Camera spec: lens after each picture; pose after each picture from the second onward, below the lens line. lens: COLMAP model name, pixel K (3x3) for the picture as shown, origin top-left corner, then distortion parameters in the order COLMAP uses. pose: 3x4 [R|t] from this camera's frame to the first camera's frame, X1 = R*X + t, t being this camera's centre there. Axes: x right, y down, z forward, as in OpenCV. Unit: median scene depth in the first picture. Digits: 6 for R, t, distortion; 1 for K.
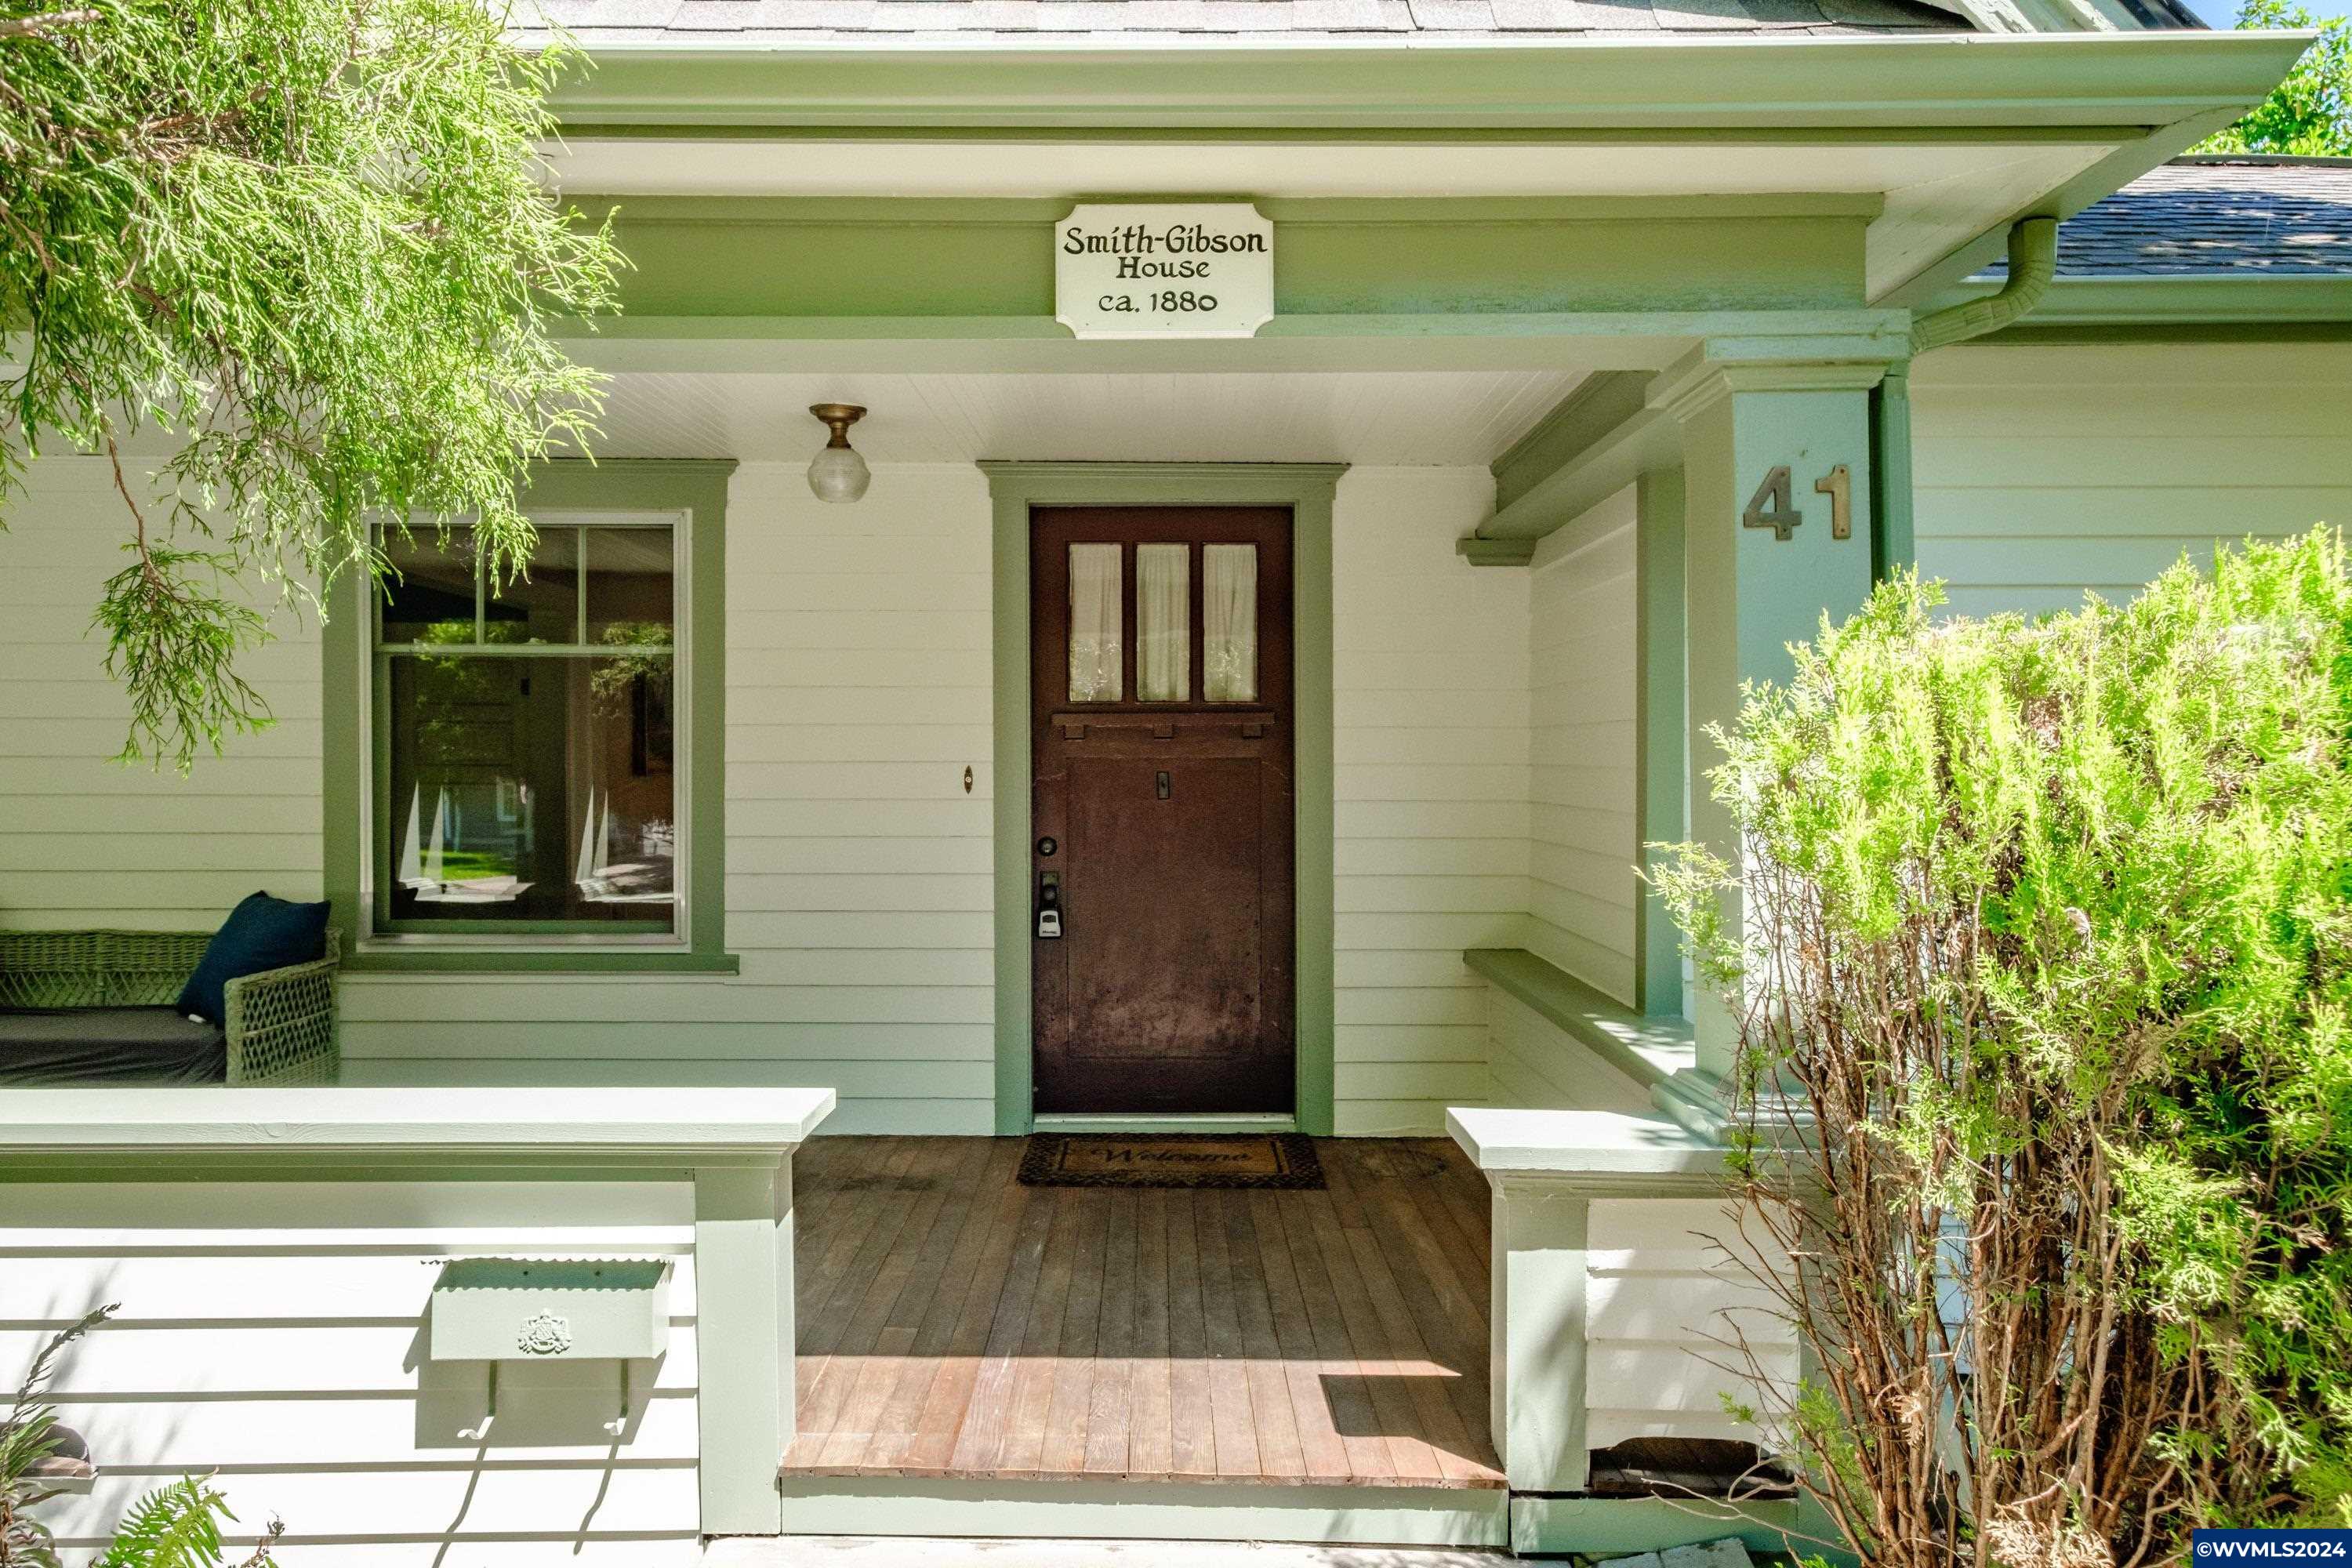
lens RADIAL K [[1479.1, 0, 1176.0], [0, 1479.1, 784.0], [0, 0, 1]] dist [0.000698, 0.000080]
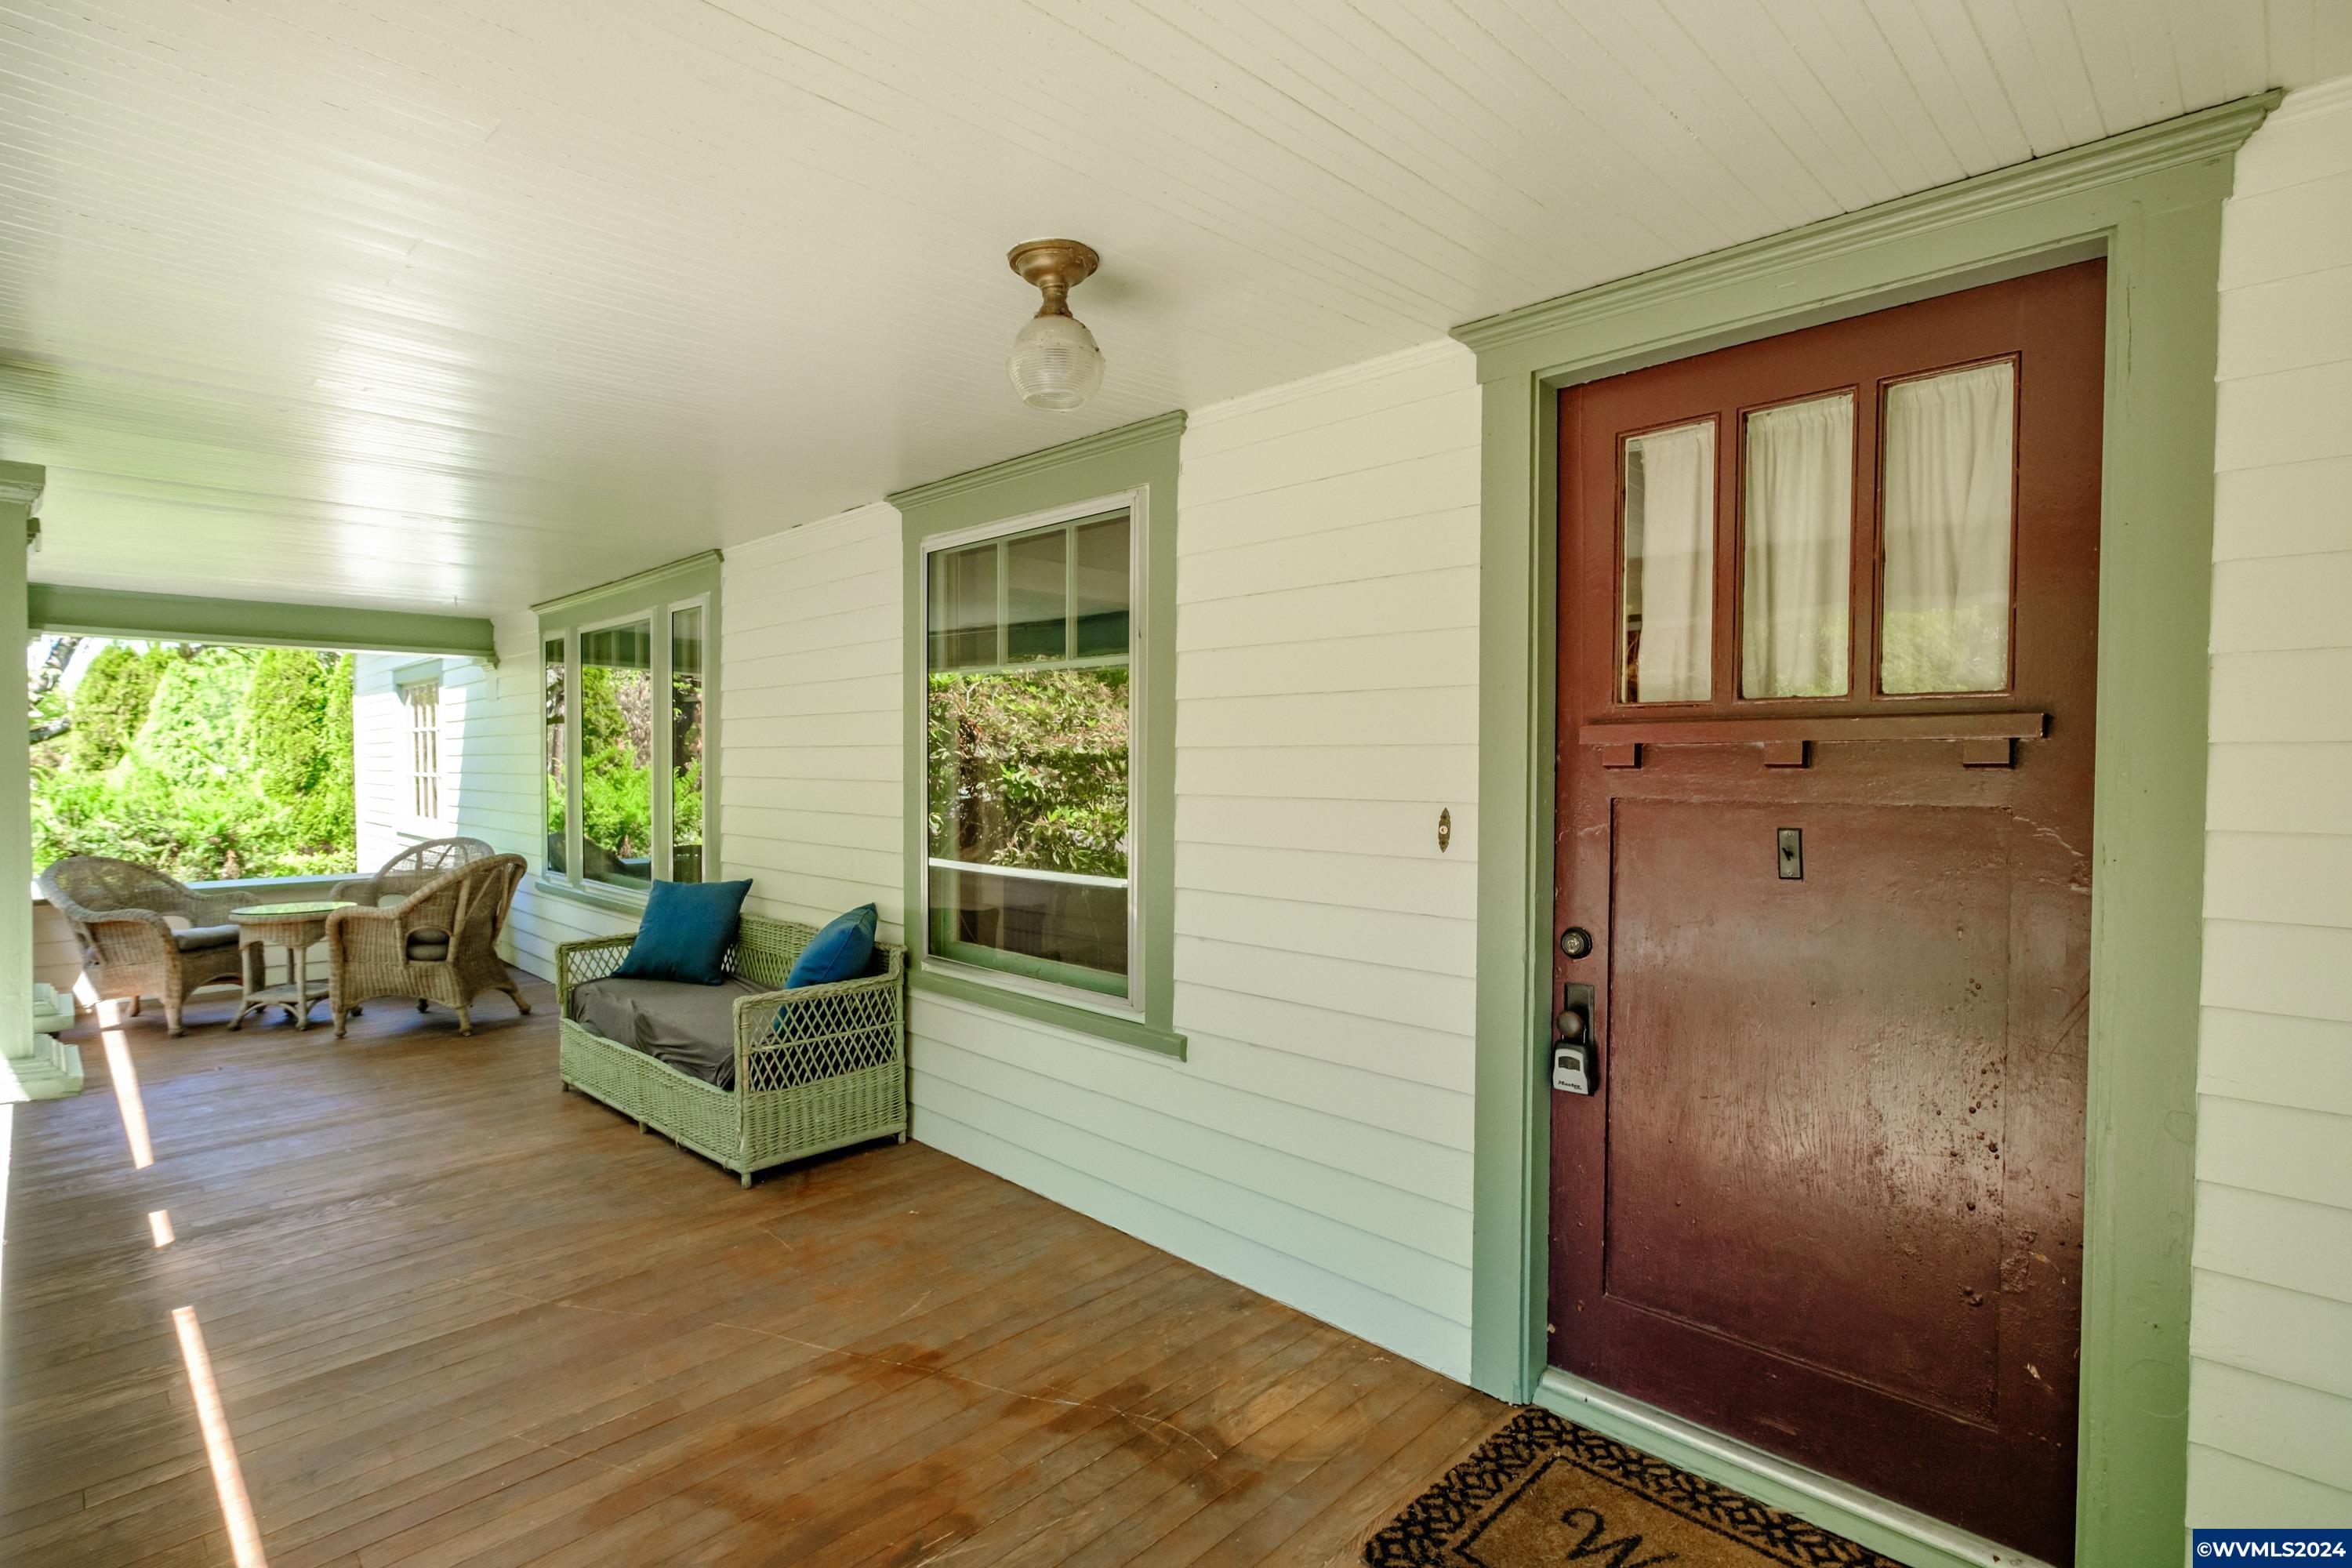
lens RADIAL K [[1127.2, 0, 1171.5], [0, 1127.2, 797.3], [0, 0, 1]] dist [0.000102, -0.000298]
pose [[0.709263, 0.023107, -0.704566, 0.122914], [-0.010730, 0.999701, 0.021984, -0.026727], [0.704863, -0.008032, 0.709298, 0.560478]]
